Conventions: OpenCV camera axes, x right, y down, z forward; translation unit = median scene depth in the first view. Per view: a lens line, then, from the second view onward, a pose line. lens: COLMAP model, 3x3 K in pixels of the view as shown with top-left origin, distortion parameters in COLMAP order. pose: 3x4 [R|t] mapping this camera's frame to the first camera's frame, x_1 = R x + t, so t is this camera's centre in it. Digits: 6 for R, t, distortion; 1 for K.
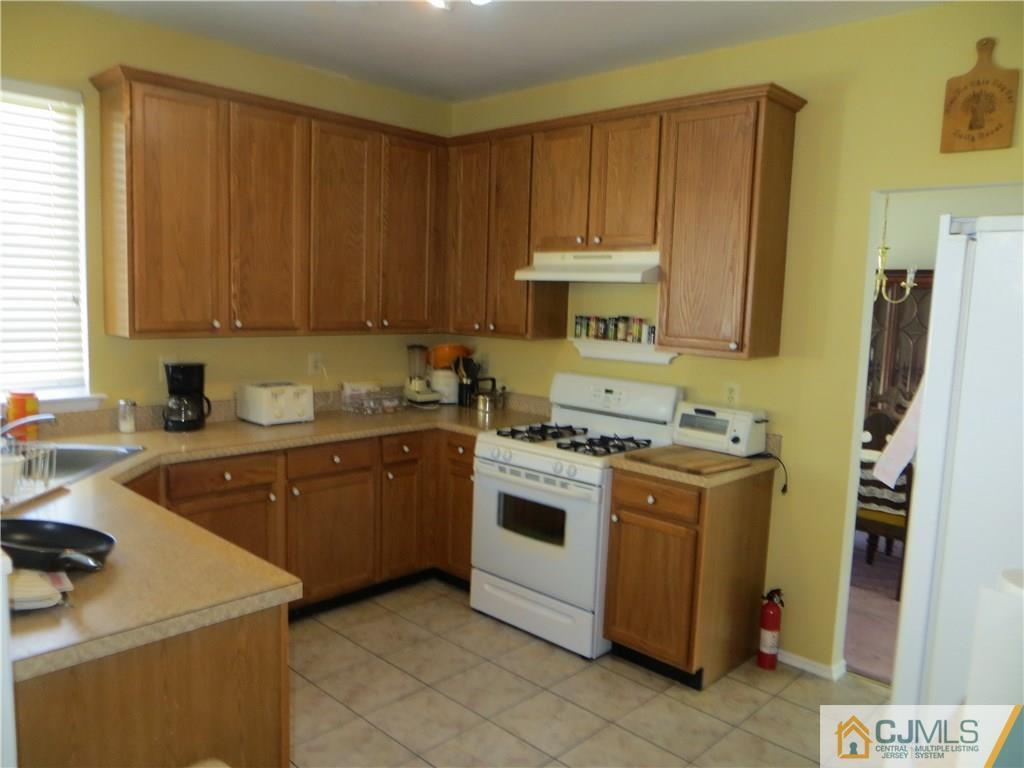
lens RADIAL K [[764.2, 0, 509.6], [0, 764.2, 384.4], [0, 0, 1]] dist [-0.001470, -0.006485]
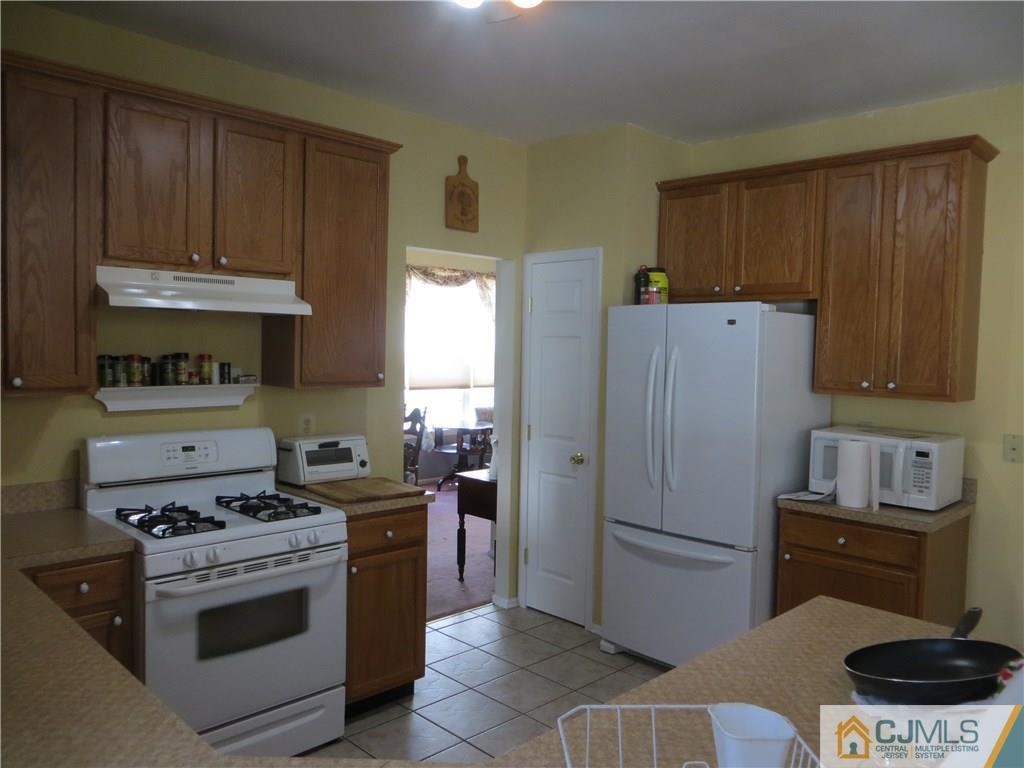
lens RADIAL K [[764.2, 0, 509.6], [0, 764.2, 382.6], [0, 0, 1]] dist [-0.001470, -0.006485]
pose [[0.046830, -0.084841, 0.995293, -0.711090], [0.099227, 0.991853, 0.079879, -0.099493], [-0.993962, 0.095020, 0.054867, 0.692281]]
